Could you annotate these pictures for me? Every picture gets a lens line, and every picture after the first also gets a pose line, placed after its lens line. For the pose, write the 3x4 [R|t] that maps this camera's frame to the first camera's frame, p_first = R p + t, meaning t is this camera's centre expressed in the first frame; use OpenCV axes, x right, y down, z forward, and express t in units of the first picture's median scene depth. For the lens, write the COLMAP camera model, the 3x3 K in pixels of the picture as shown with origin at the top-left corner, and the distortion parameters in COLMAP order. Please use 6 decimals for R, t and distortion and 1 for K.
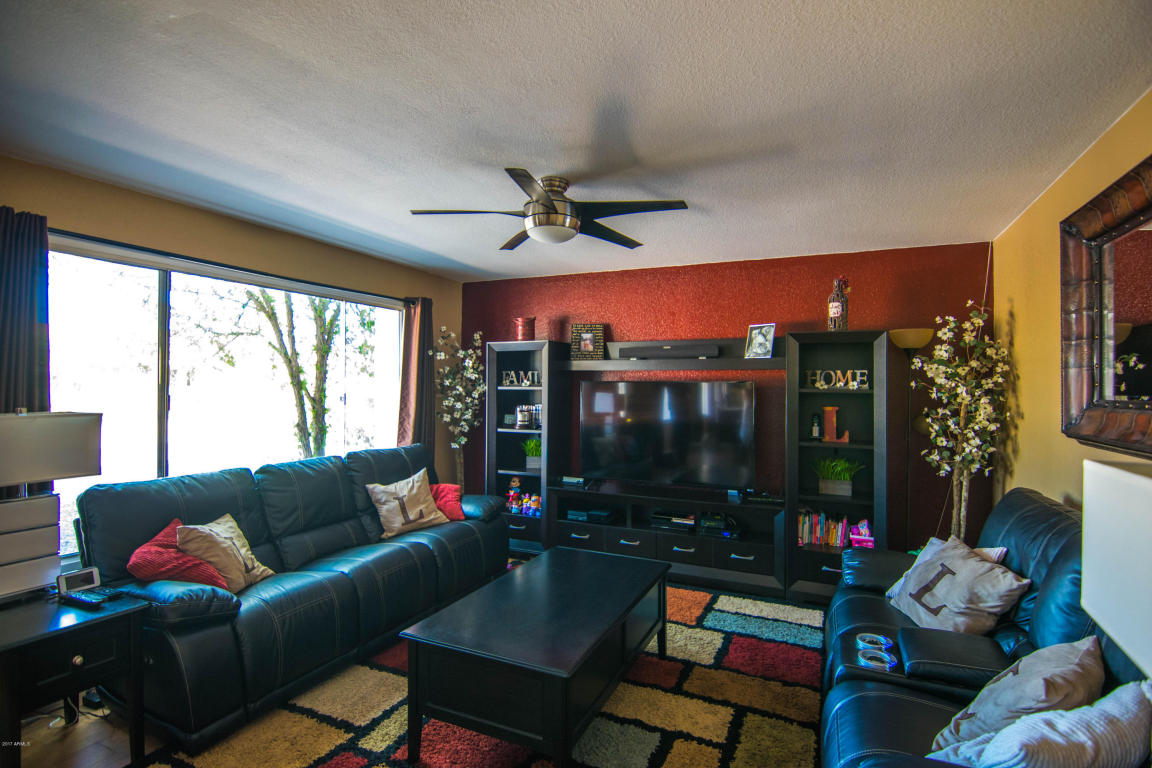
lens RADIAL K [[564.9, 0, 570.5], [0, 564.9, 383.2], [0, 0, 1]] dist [-0.013628, -0.005796]
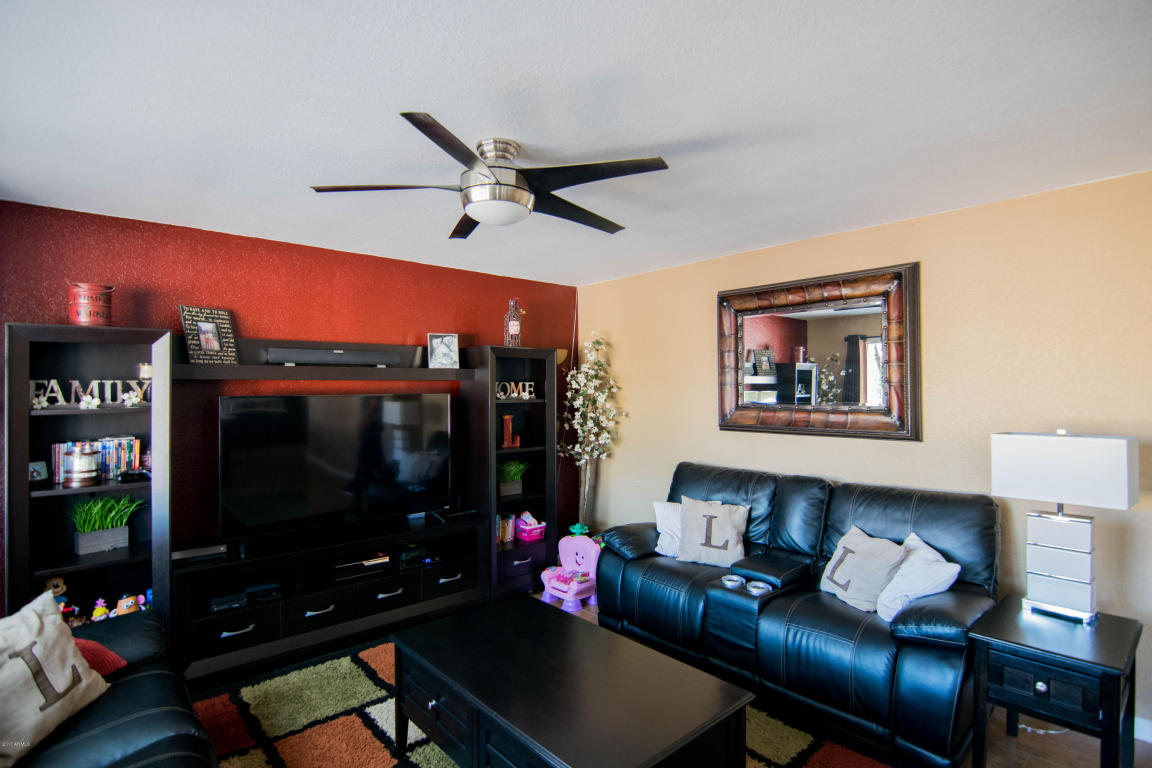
lens RADIAL K [[564.9, 0, 585.1], [0, 564.9, 382.0], [0, 0, 1]] dist [-0.013628, -0.005796]
pose [[0.398263, -0.002083, 0.917269, -0.484500], [0.002147, 0.999997, 0.001339, -0.024003], [-0.917269, 0.001436, 0.398266, 0.419360]]
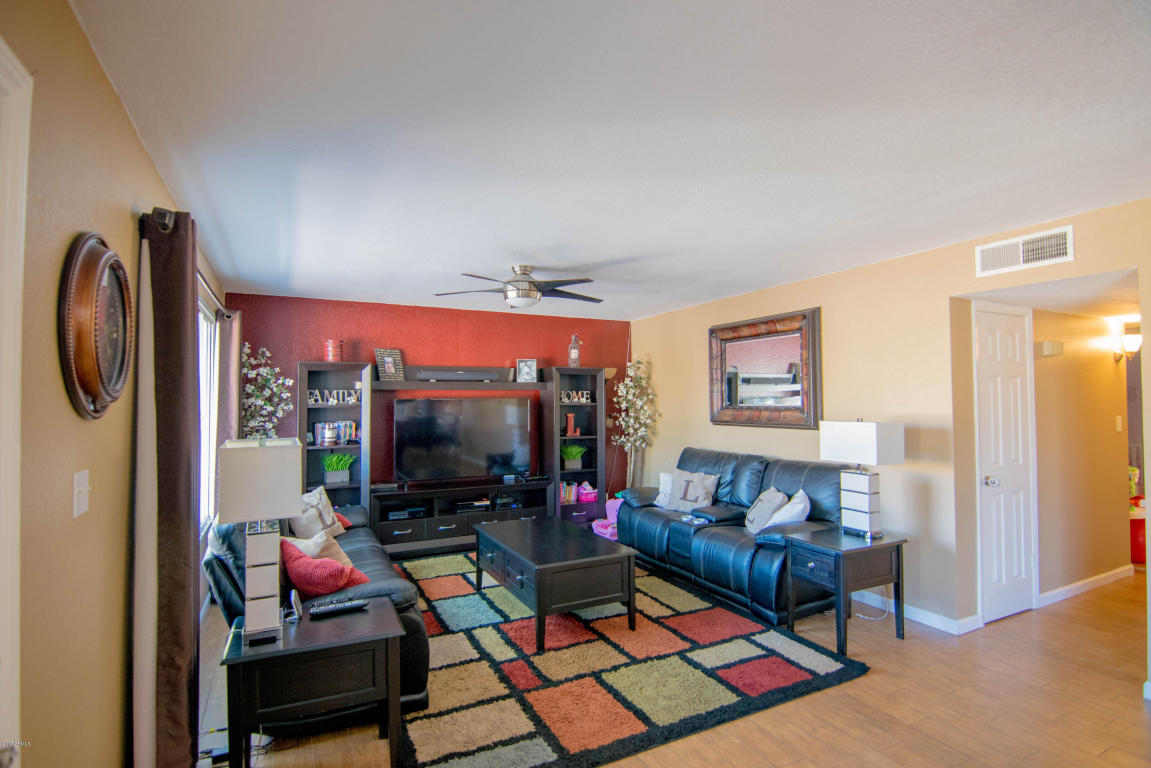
lens RADIAL K [[564.4, 0, 596.1], [0, 564.4, 380.9], [0, 0, 1]] dist [-0.013628, -0.005796]
pose [[0.606575, 0.014499, 0.794894, -0.772410], [0.005429, 0.999735, -0.022378, -0.015343], [-0.795007, 0.017889, 0.606336, -0.037627]]
